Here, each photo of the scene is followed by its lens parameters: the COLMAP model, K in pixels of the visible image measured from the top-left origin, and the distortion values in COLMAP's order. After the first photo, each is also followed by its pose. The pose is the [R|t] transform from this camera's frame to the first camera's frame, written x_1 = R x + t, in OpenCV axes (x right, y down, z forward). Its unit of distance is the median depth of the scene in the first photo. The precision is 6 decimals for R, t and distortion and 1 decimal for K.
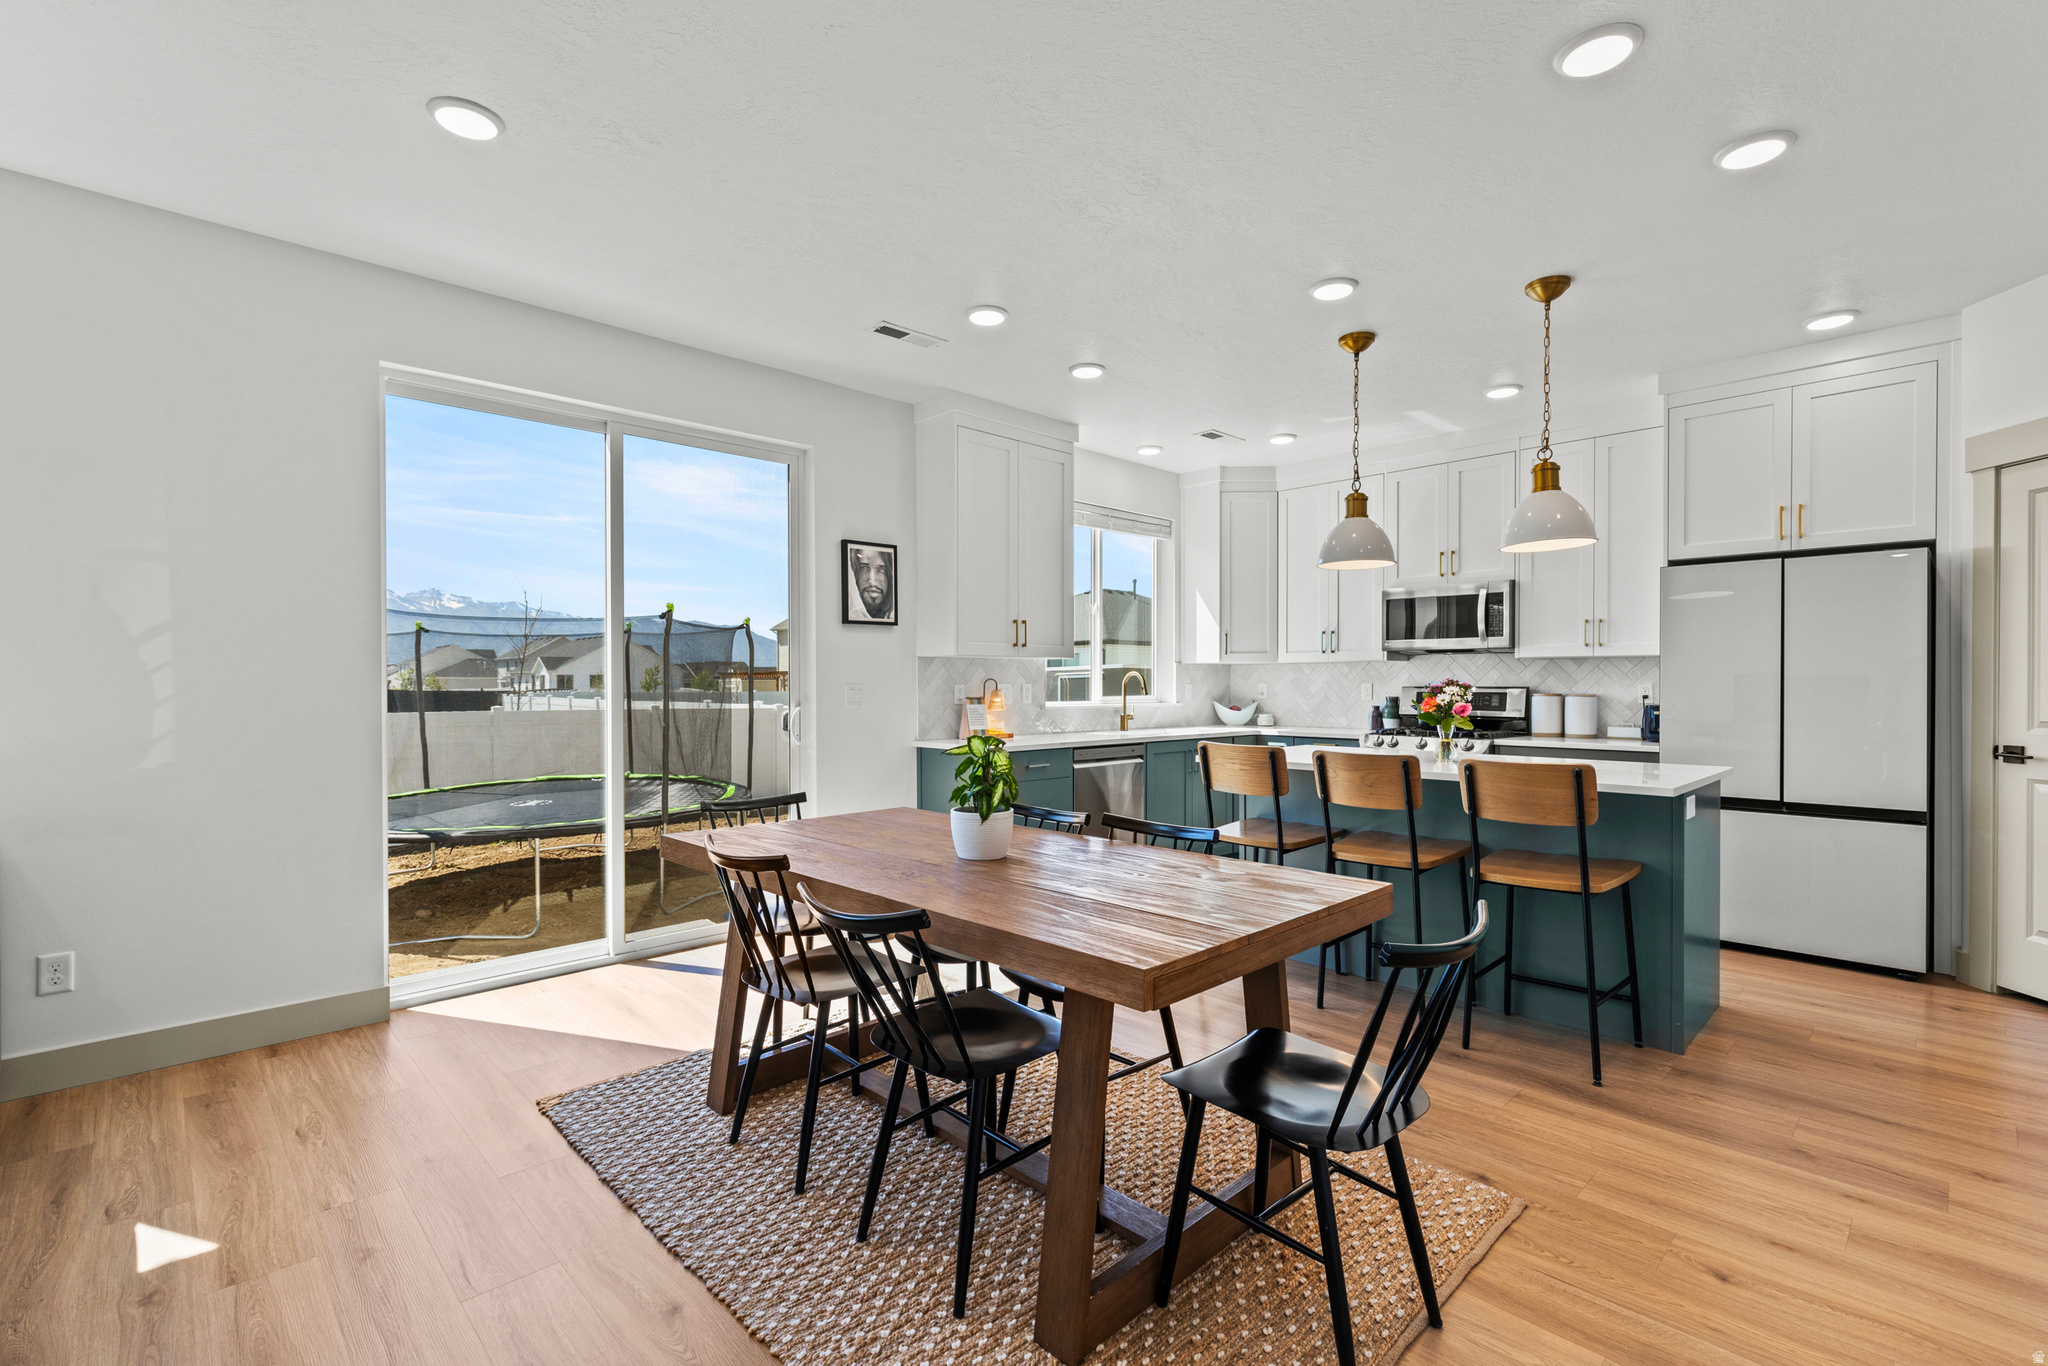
lens RADIAL K [[938.7, 0, 1024.0], [0, 938.7, 683.0], [0, 0, 1]] dist [0.003700, -0.000965]
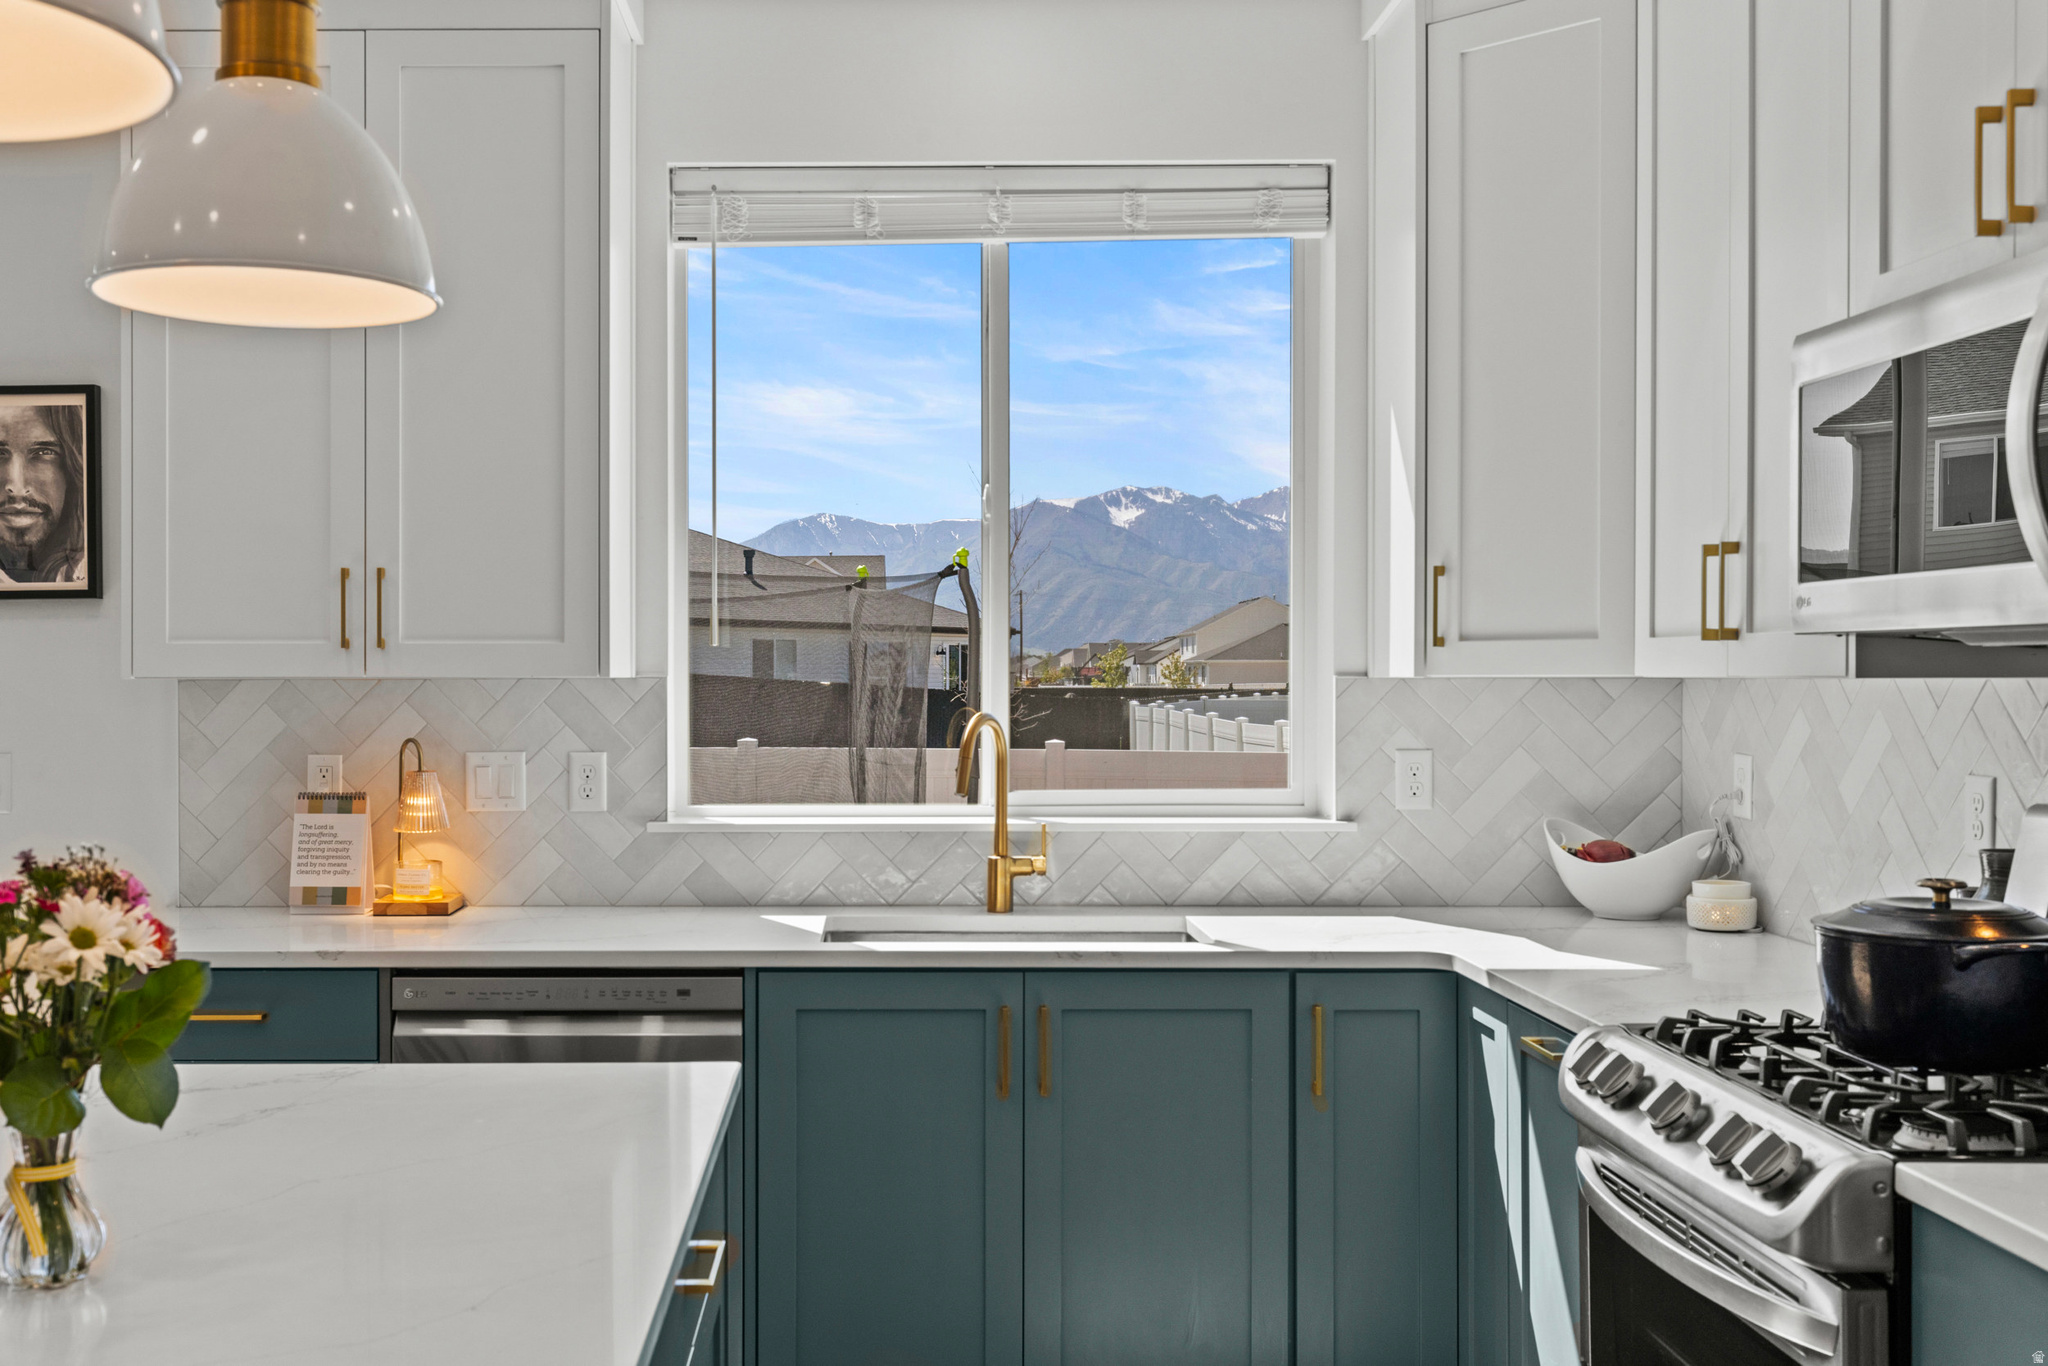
lens RADIAL K [[2051.3, 0, 919.1], [0, 2051.3, 681.2], [0, 0, 1]] dist [0.054401, -0.002307]
pose [[0.705927, 0.002338, -0.708281, 0.654751], [-0.000492, 0.999996, 0.002811, -0.028554], [0.708285, -0.001636, 0.705925, 0.611987]]
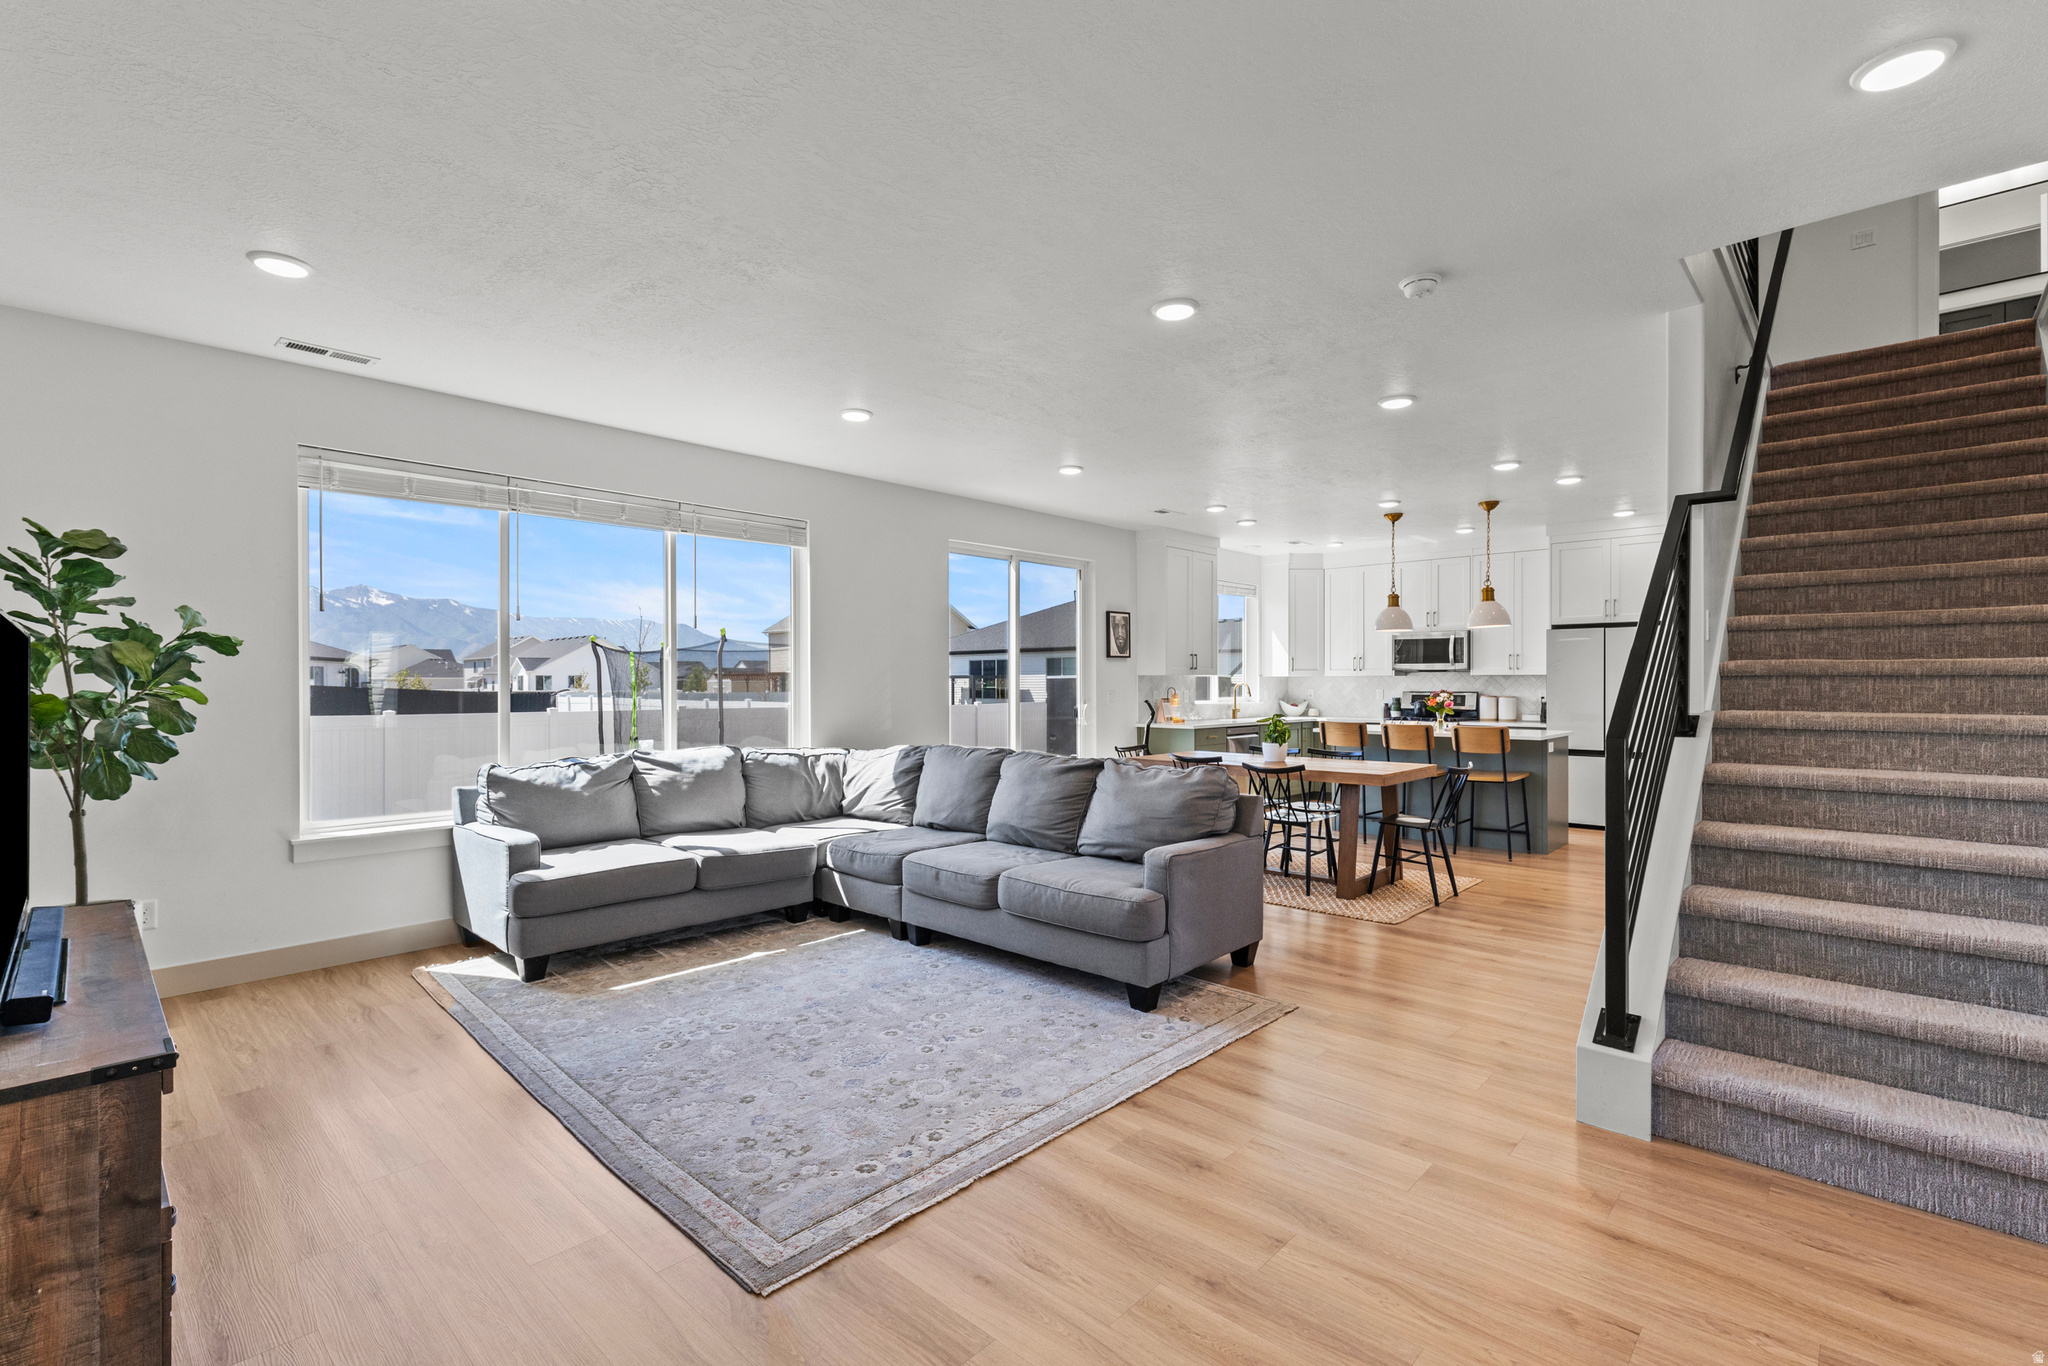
lens RADIAL K [[938.7, 0, 1024.0], [0, 938.7, 683.0], [0, 0, 1]] dist [0.003700, -0.000965]
pose [[0.998712, -0.000629, 0.050728, -0.403767], [0.000601, 1.000000, 0.000563, -0.014573], [-0.050729, -0.000531, 0.998712, -0.716932]]
